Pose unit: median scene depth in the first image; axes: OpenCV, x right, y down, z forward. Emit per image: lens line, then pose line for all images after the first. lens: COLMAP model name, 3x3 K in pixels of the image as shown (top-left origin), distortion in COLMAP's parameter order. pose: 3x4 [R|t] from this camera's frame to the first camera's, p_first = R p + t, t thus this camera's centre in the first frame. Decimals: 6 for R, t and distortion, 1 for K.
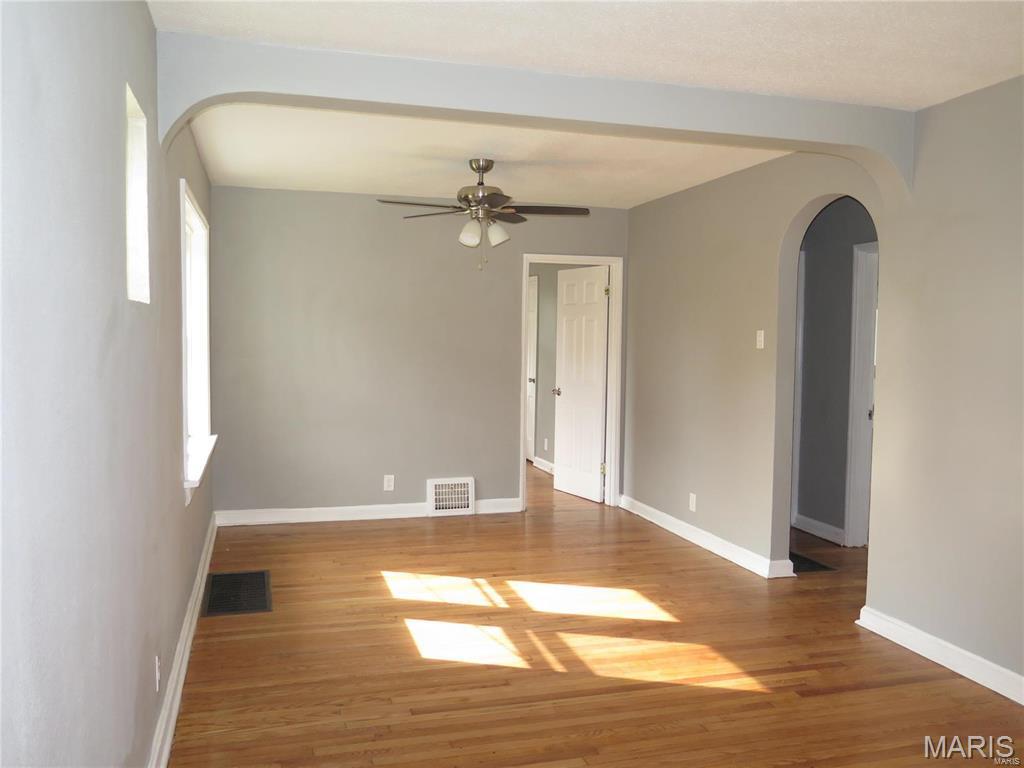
lens RADIAL K [[843.5, 0, 501.4], [0, 843.5, 377.5], [0, 0, 1]] dist [-0.023995, 0.002165]
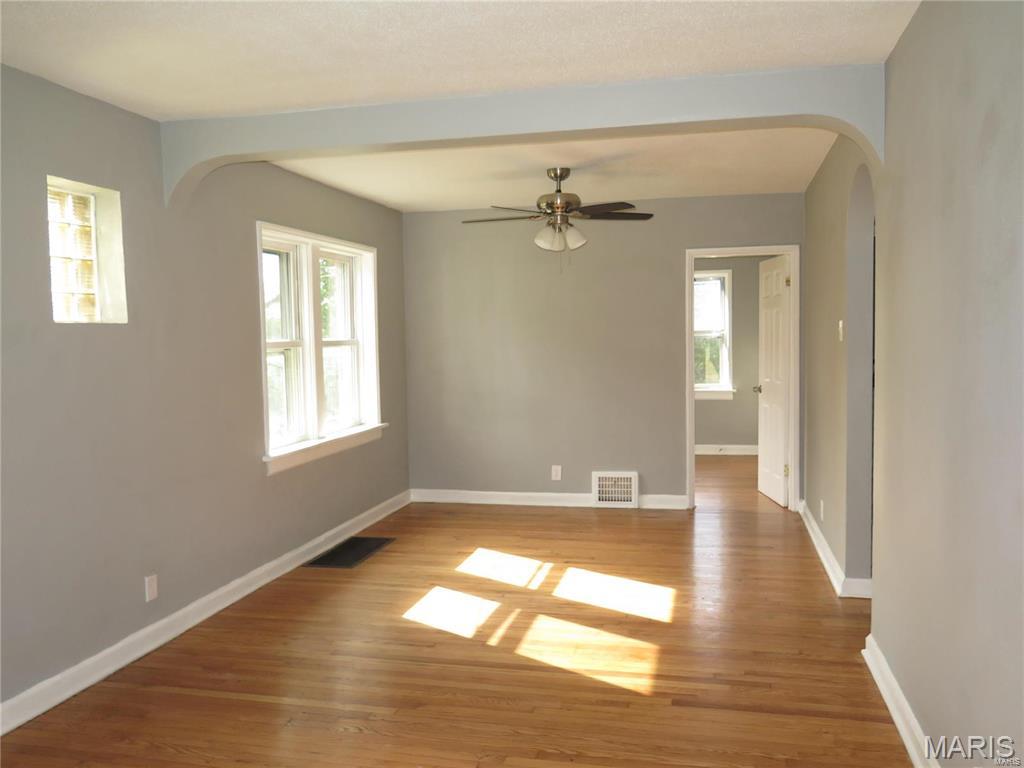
lens RADIAL K [[843.5, 0, 516.8], [0, 843.5, 388.6], [0, 0, 1]] dist [-0.023995, 0.002165]
pose [[0.874198, 0.004482, -0.485549, 0.508366], [0.003574, 0.999871, 0.015664, 0.000847], [0.485556, -0.015429, 0.874069, 0.055894]]
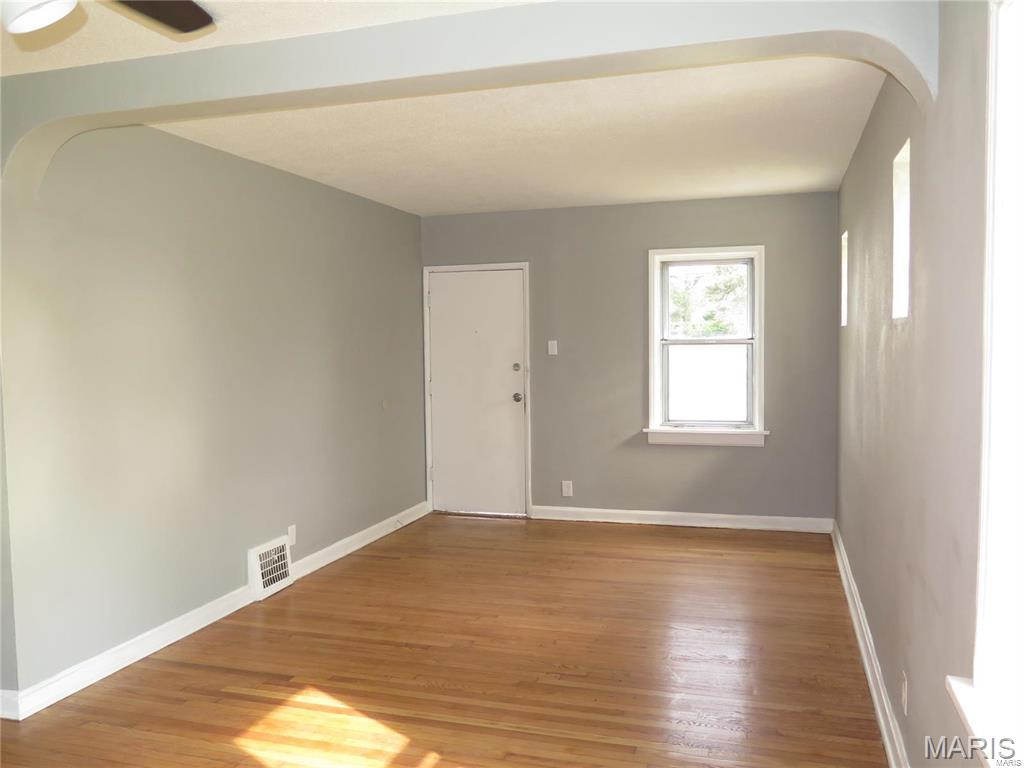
lens RADIAL K [[843.5, 0, 512.6], [0, 843.5, 384.2], [0, 0, 1]] dist [-0.023995, 0.002165]
pose [[-0.835167, -0.036461, 0.548787, -0.354304], [0.030322, 0.993230, 0.112135, -0.085463], [-0.549160, 0.110292, -0.828407, 1.297303]]
